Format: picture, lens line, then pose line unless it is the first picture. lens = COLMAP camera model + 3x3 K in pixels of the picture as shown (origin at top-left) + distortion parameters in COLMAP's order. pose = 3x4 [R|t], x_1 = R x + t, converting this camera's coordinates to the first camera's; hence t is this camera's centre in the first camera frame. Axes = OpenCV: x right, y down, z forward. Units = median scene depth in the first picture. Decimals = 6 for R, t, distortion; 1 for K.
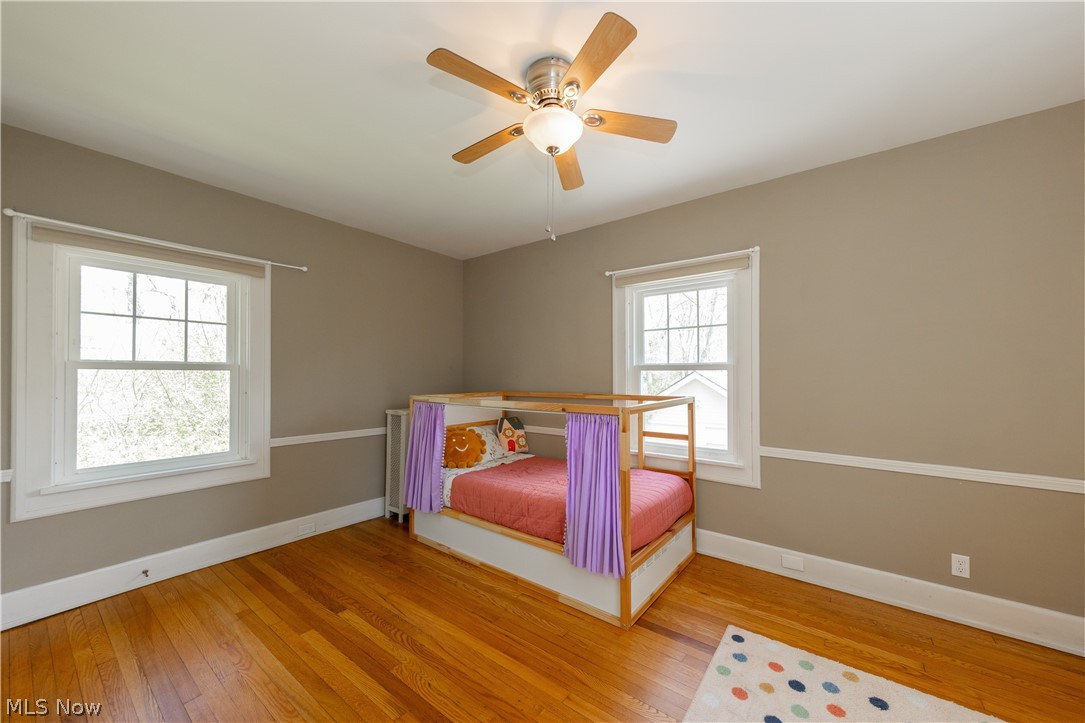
lens RADIAL K [[388.3, 0, 550.0], [0, 388.3, 370.6], [0, 0, 1]] dist [0.001841, -0.000892]
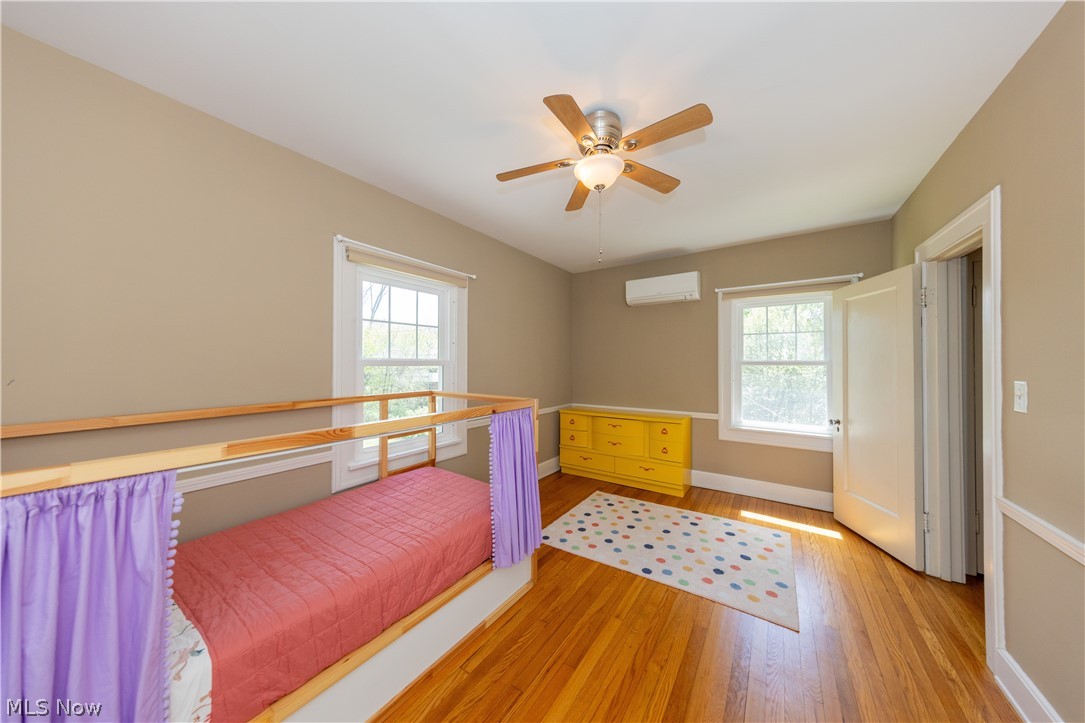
lens RADIAL K [[349.8, 0, 548.6], [0, 349.8, 355.9], [0, 0, 1]] dist [0.002231, -0.000263]
pose [[-0.050507, 0.015345, 0.998606, -0.799149], [-0.005147, 0.999865, -0.015625, -0.018552], [-0.998710, -0.005929, -0.050421, 0.906567]]
